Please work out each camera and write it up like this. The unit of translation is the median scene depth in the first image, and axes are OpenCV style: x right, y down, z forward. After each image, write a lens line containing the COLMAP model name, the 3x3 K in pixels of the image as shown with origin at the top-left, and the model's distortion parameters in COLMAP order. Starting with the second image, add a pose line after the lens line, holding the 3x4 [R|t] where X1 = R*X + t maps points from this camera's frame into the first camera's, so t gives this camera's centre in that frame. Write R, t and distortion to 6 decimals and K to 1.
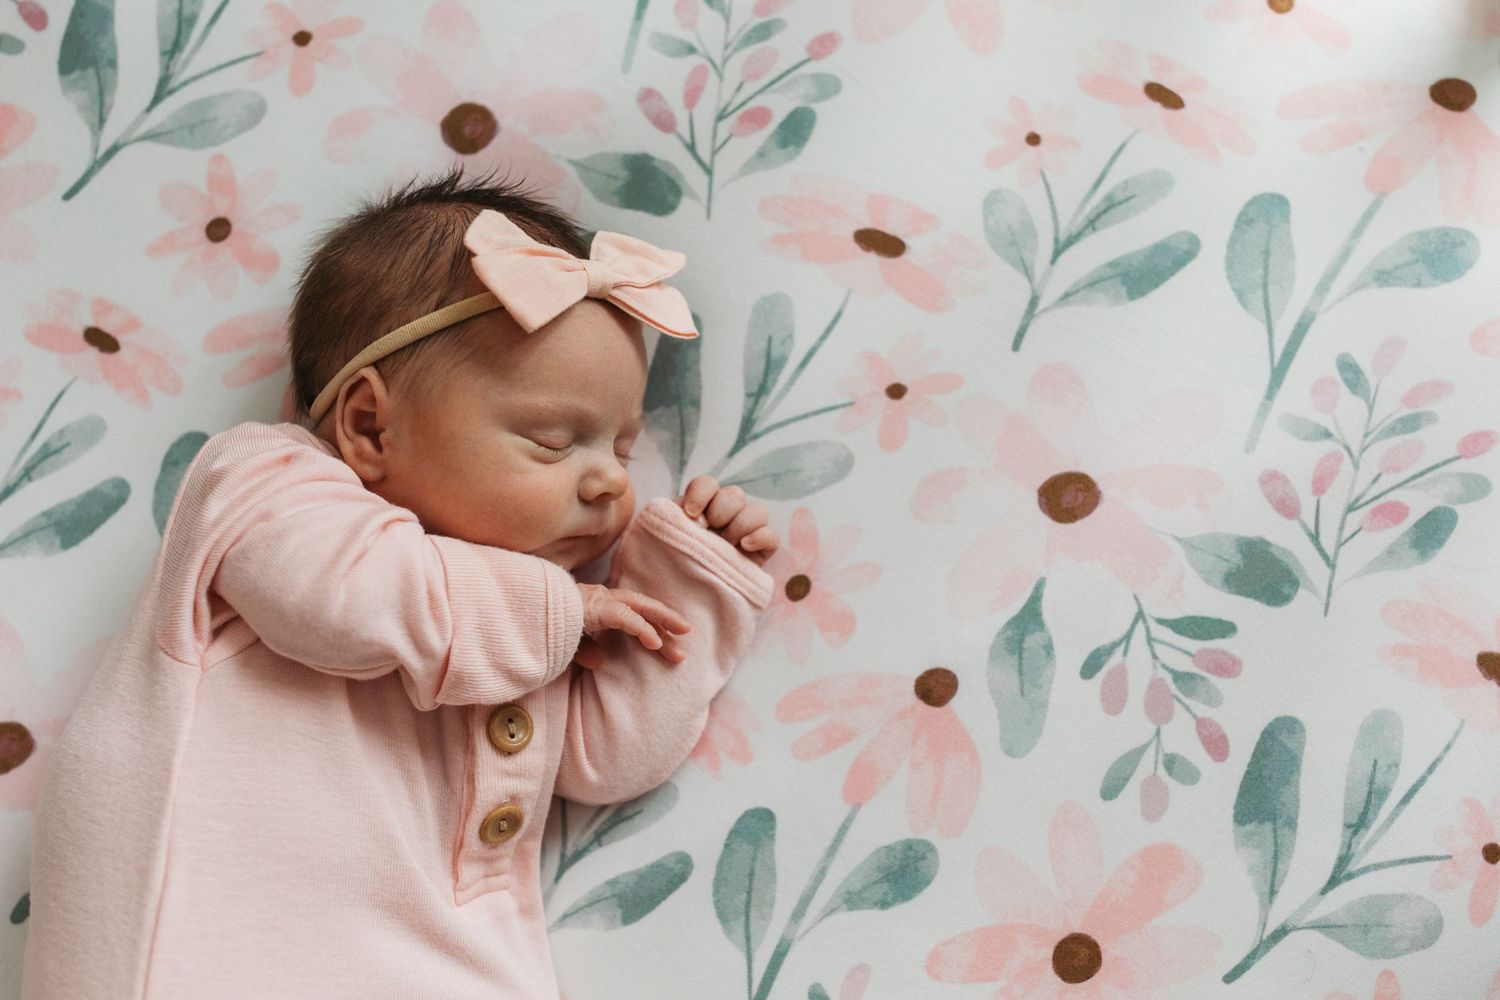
lens RADIAL K [[1540.1, 0, 751.4], [0, 1540.1, 504.8], [0, 0, 1]] dist [-0.018783, 0.000000]
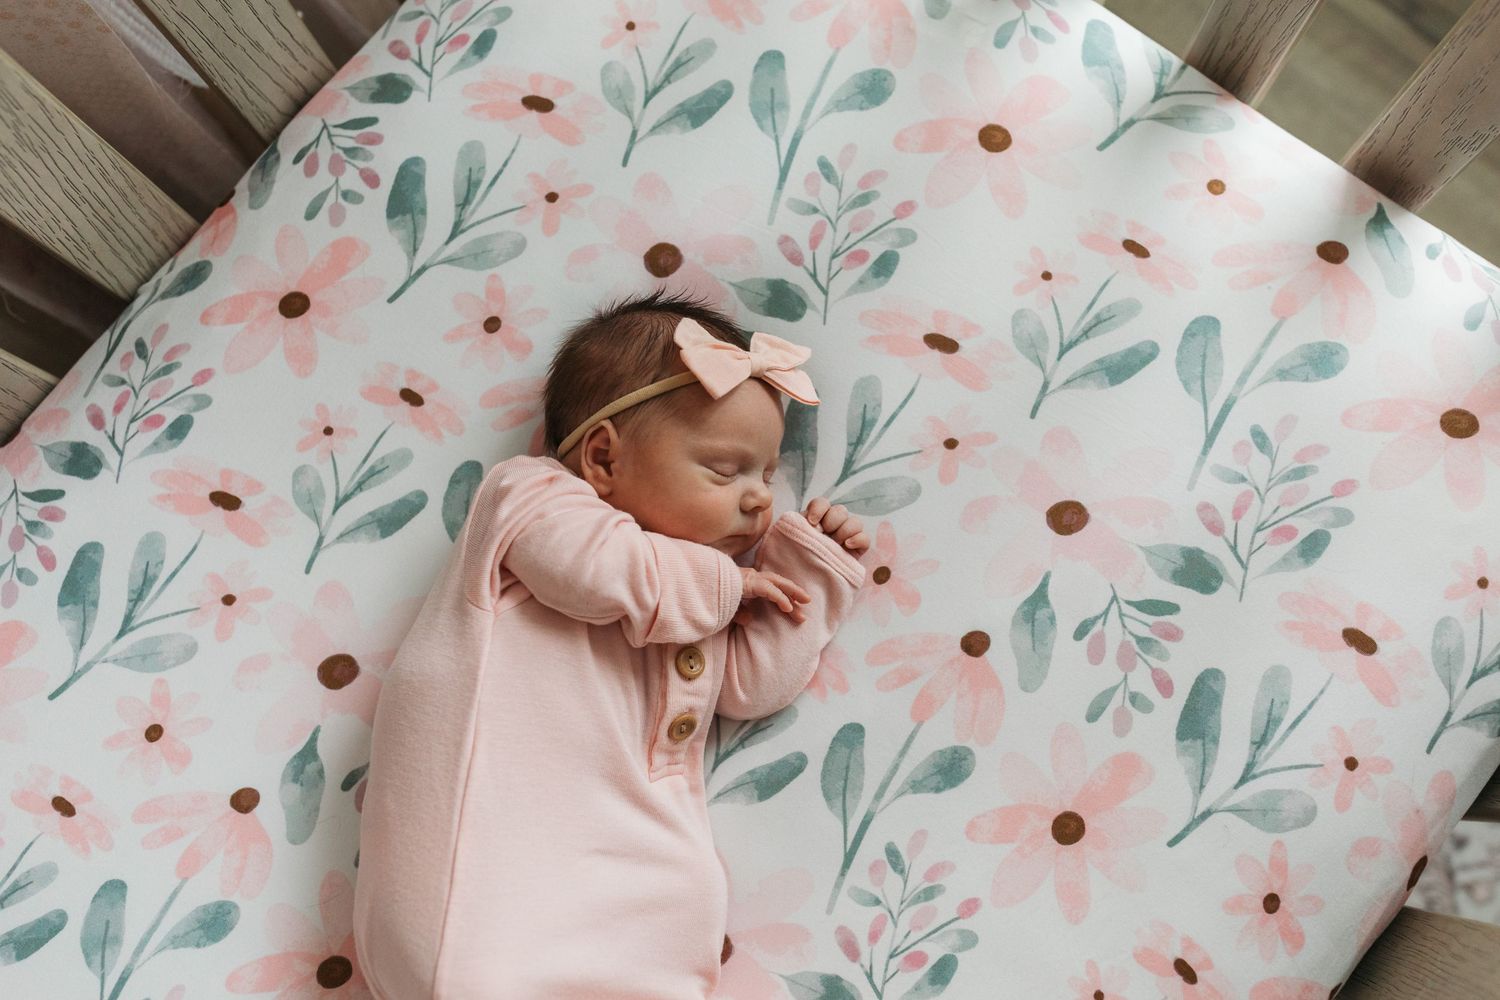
lens RADIAL K [[1353.9, 0, 745.6], [0, 1353.9, 495.5], [0, 0, 1]] dist [-0.024306, 0.002076]
pose [[0.999401, 0.023332, -0.025571, -0.070802], [-0.024299, 0.998976, -0.038162, 0.031001], [0.024655, 0.038761, 0.998944, -0.309673]]
